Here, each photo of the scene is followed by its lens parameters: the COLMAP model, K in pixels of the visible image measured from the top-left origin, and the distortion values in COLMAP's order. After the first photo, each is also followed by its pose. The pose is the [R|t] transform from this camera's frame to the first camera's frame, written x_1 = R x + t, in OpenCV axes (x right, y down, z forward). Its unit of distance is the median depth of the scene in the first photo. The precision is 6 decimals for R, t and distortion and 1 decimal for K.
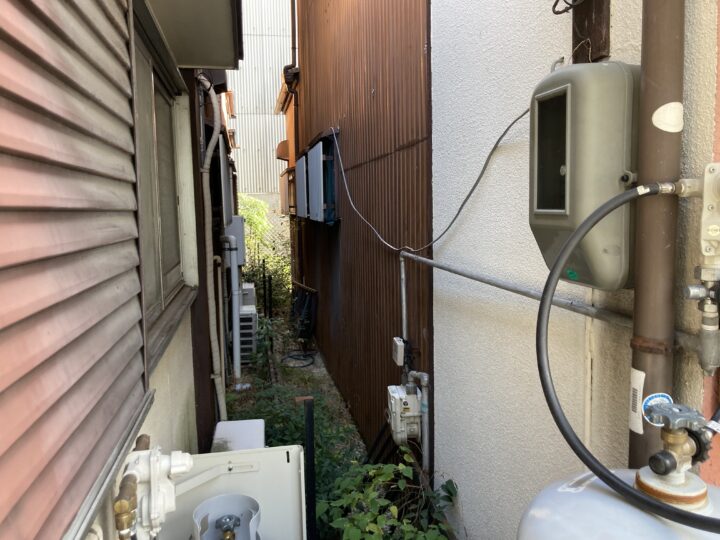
lens RADIAL K [[617.4, 0, 360.0], [0, 617.4, 270.0], [0, 0, 1]] dist [-0.012418, -0.001556]
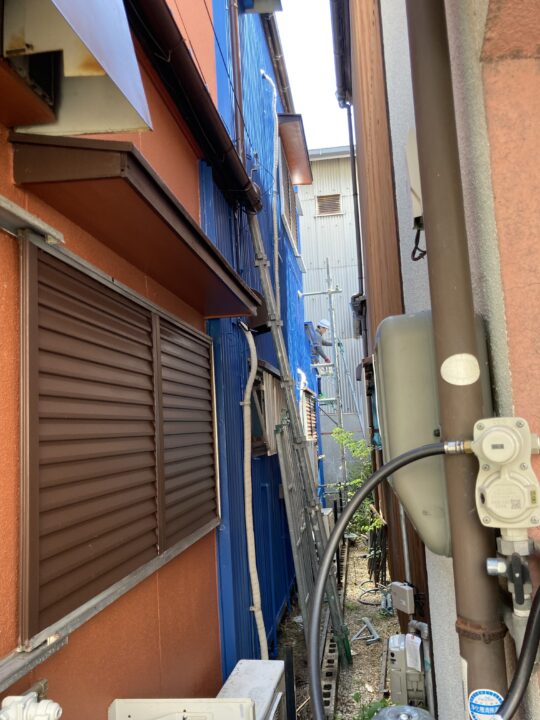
lens RADIAL K [[617.4, 0, 270.0], [0, 617.4, 360.0], [0, 0, 1]] dist [-0.012418, -0.001556]
pose [[0.947740, -0.062718, -0.312818, 0.397412], [-0.002723, 0.978861, -0.204508, -0.053811], [0.319031, 0.194672, 0.927535, 0.031522]]
